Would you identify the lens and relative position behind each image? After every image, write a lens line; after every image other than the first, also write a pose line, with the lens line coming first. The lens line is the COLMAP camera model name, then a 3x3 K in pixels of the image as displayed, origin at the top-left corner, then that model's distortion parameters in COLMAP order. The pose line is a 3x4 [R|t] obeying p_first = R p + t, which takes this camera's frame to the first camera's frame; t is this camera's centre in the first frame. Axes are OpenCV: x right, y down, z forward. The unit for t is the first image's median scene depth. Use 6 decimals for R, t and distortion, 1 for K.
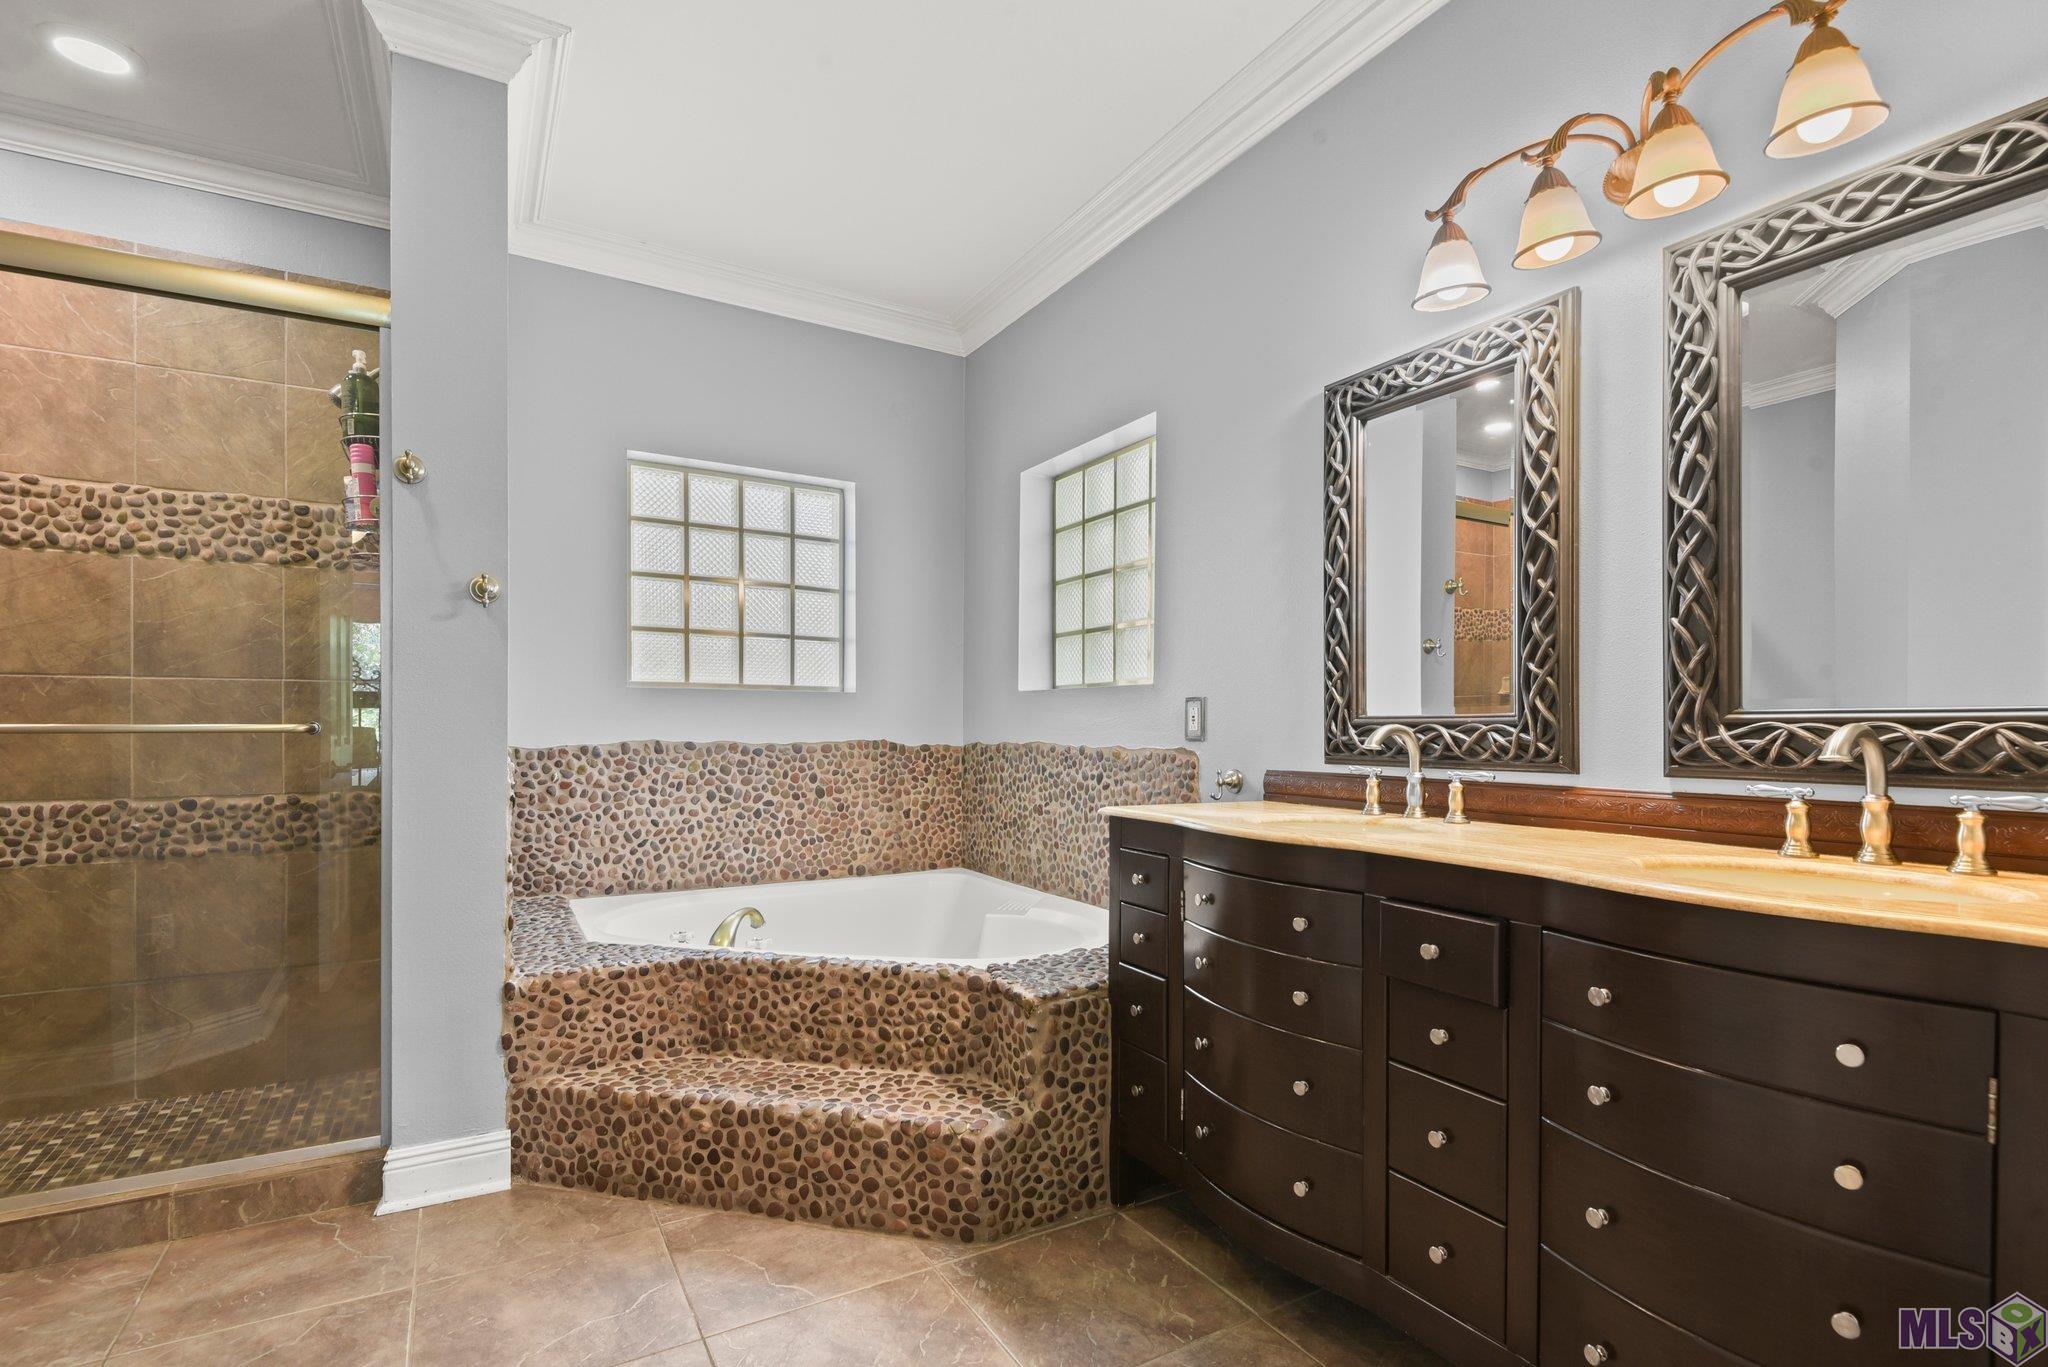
lens RADIAL K [[935.4, 0, 1026.5], [0, 935.4, 735.2], [0, 0, 1]] dist [0.023274, -0.019263]
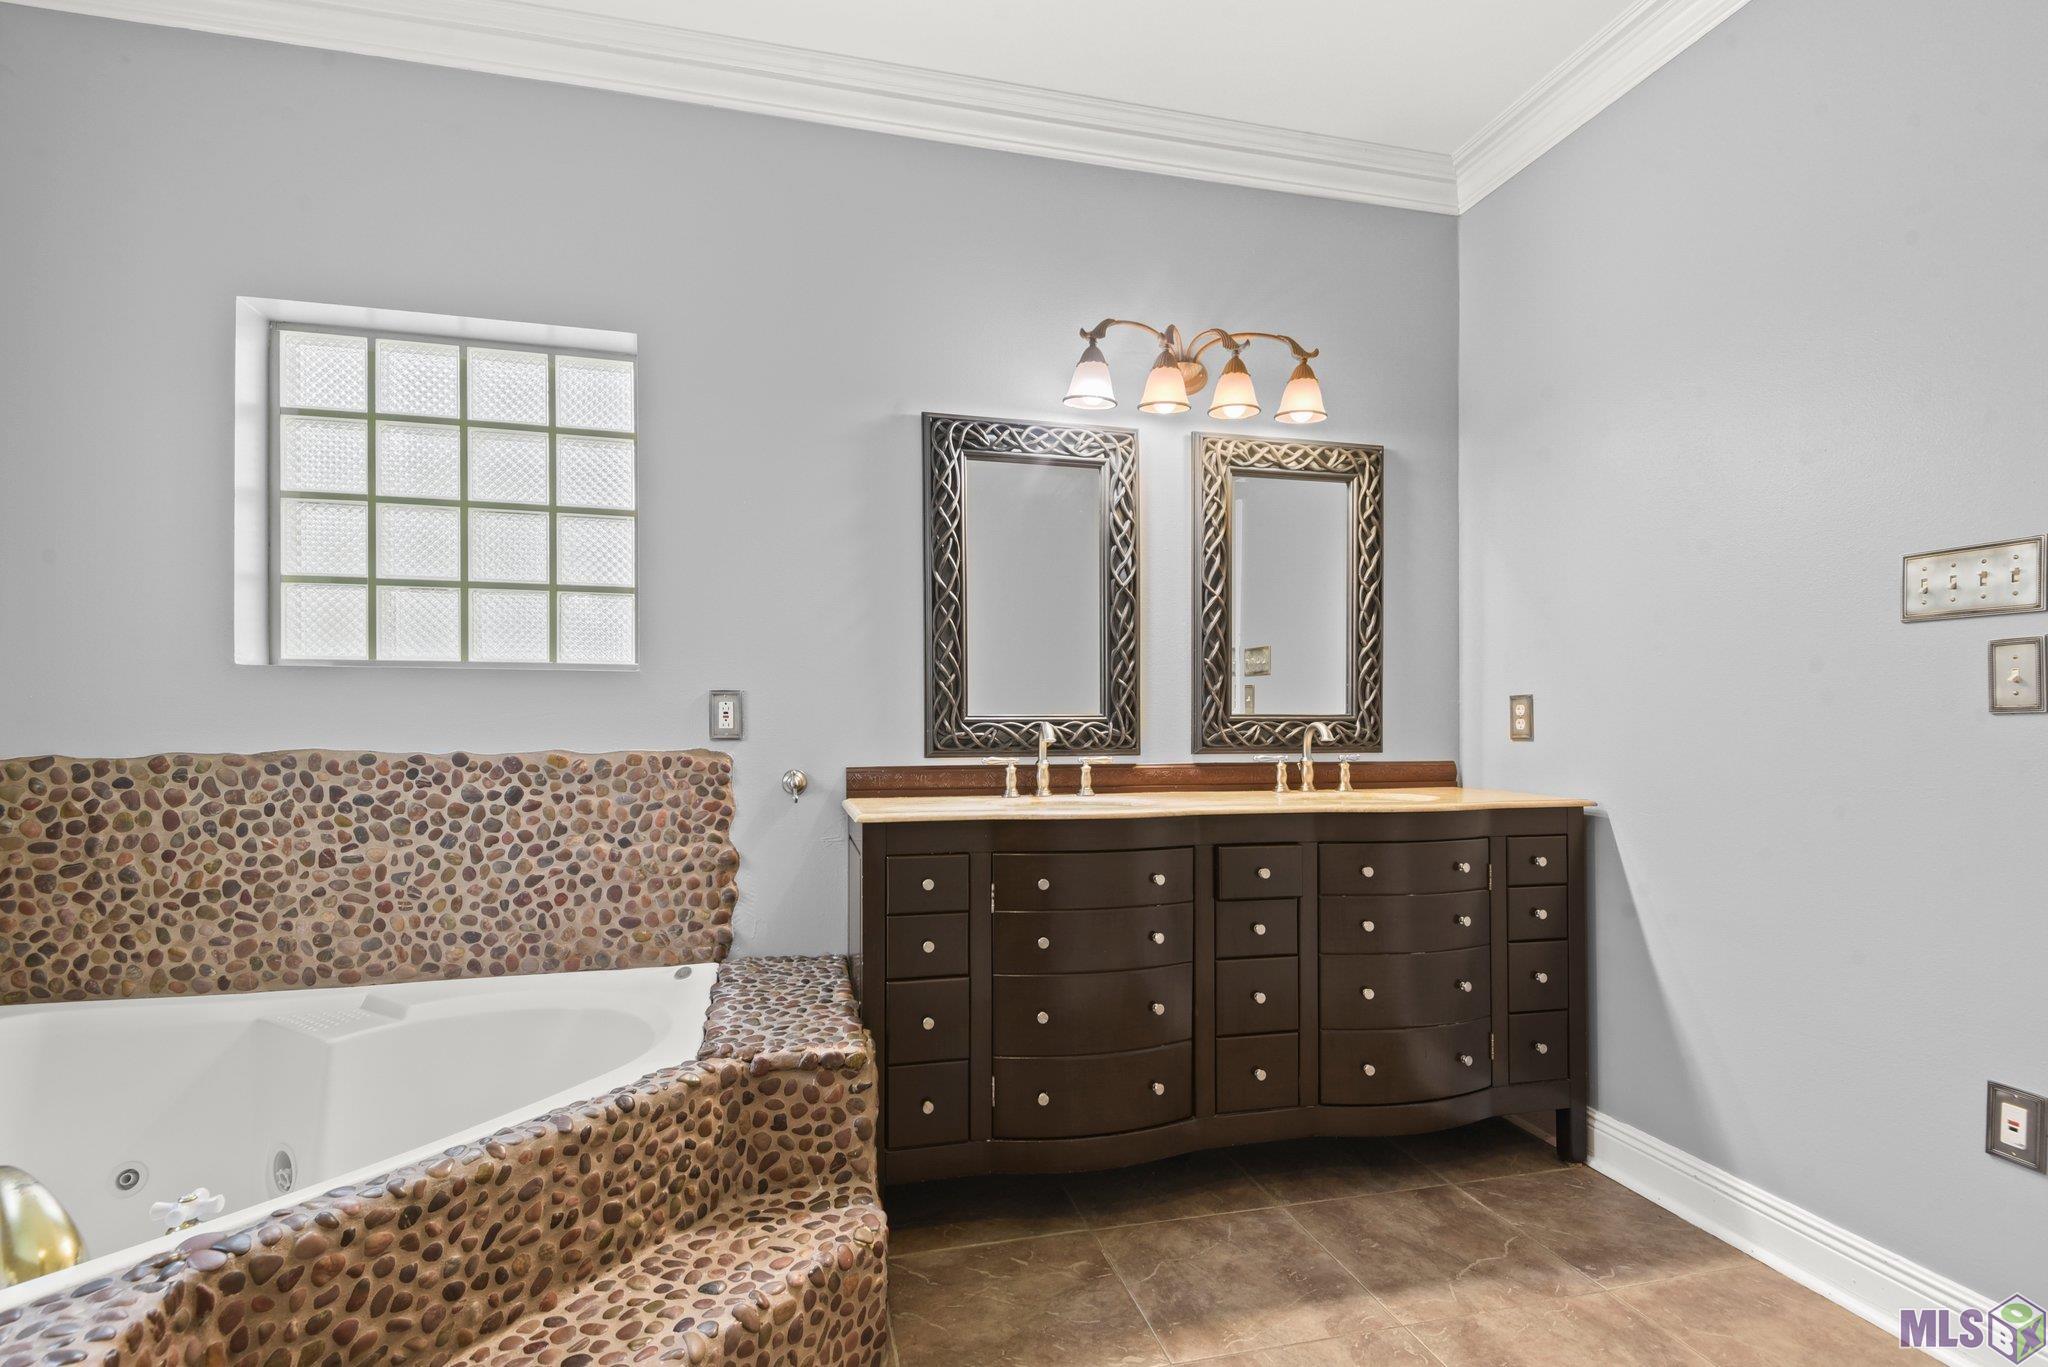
lens RADIAL K [[967.6, 0, 1014.3], [0, 967.6, 726.2], [0, 0, 1]] dist [0.019527, -0.021742]
pose [[0.291263, -0.003642, 0.956636, -0.709621], [0.009429, 0.999955, 0.000936, -0.006578], [-0.956597, 0.008747, 0.291284, 0.560471]]
